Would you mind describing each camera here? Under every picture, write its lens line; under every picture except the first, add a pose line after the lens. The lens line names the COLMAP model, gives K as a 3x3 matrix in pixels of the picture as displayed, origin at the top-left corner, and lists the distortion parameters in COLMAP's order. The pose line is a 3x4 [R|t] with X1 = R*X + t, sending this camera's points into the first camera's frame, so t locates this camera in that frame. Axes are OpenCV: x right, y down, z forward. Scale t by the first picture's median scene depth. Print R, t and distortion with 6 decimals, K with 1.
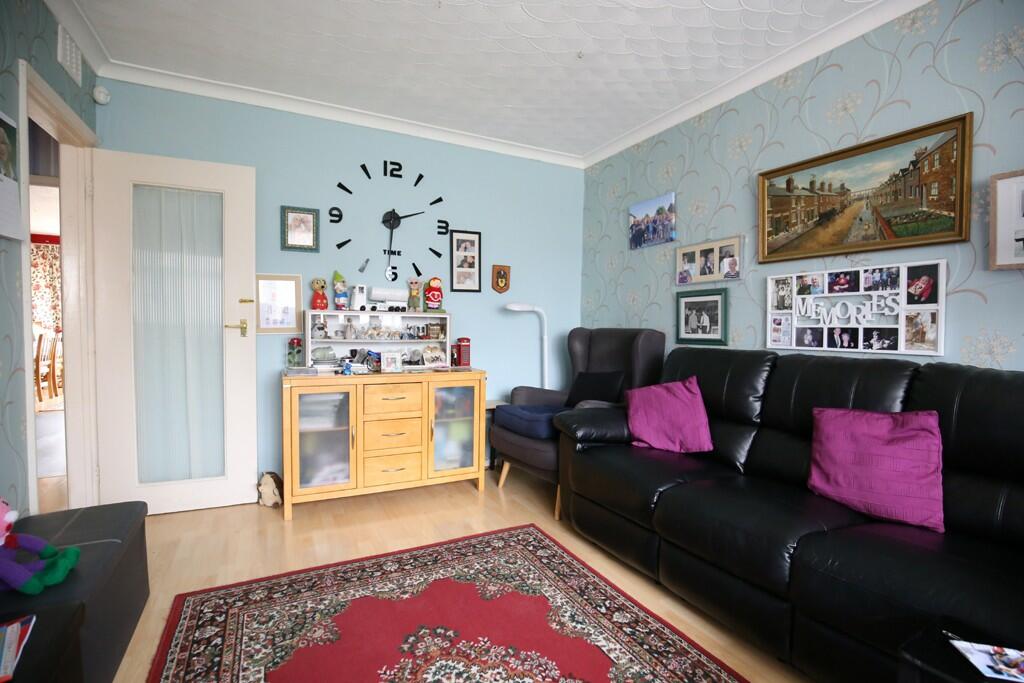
lens RADIAL K [[469.2, 0, 510.3], [0, 469.2, 345.7], [0, 0, 1]] dist [-0.030006, 0.000788]
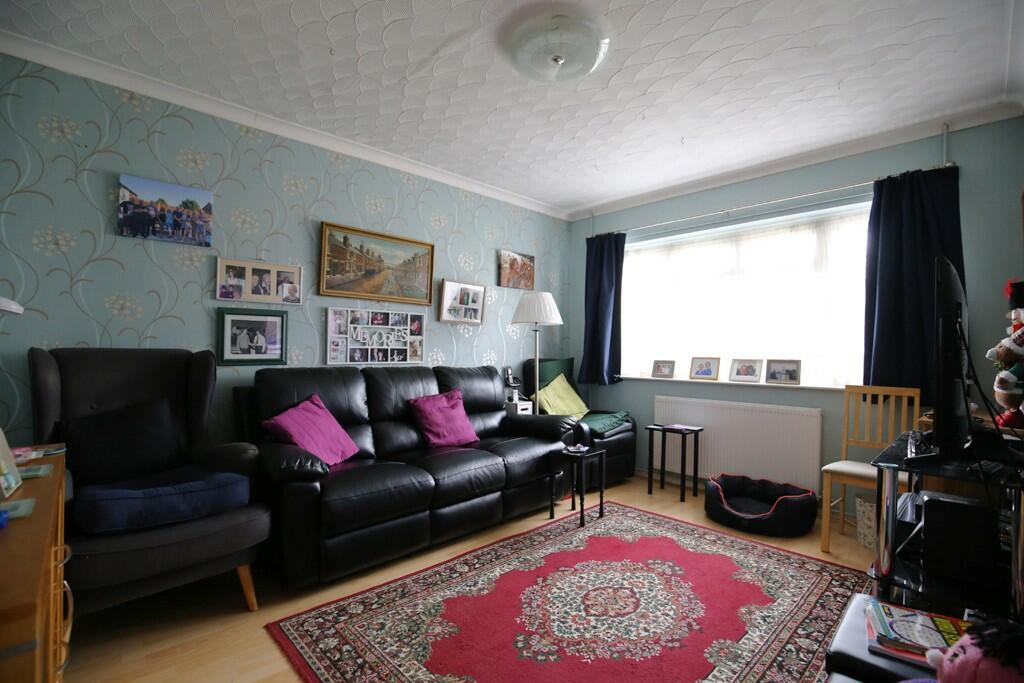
lens RADIAL K [[469.2, 0, 510.3], [0, 469.2, 345.7], [0, 0, 1]] dist [-0.030006, 0.000788]
pose [[-0.279322, -0.004989, 0.960184, -0.859096], [0.024181, 0.999633, 0.012229, -0.053870], [-0.959893, 0.026634, -0.279099, 0.972106]]
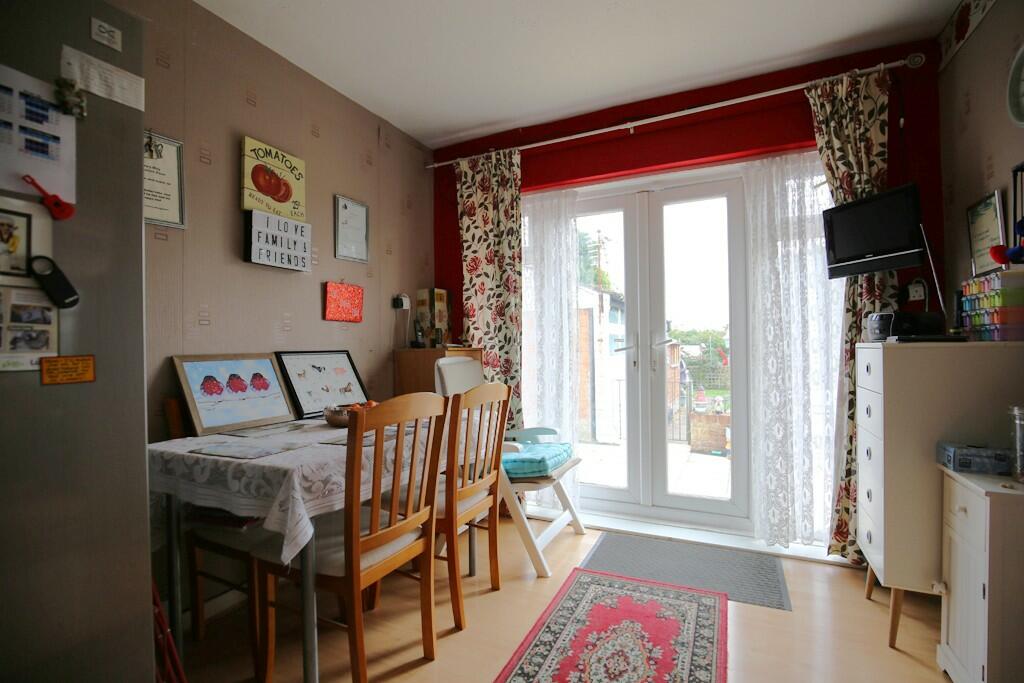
lens RADIAL K [[469.2, 0, 510.3], [0, 469.2, 345.7], [0, 0, 1]] dist [-0.030006, 0.000788]
pose [[0.599624, -0.016921, -0.800103, -0.624996], [-0.011648, 0.999486, -0.029867, -0.039637], [0.800197, 0.027229, 0.599119, 0.706493]]
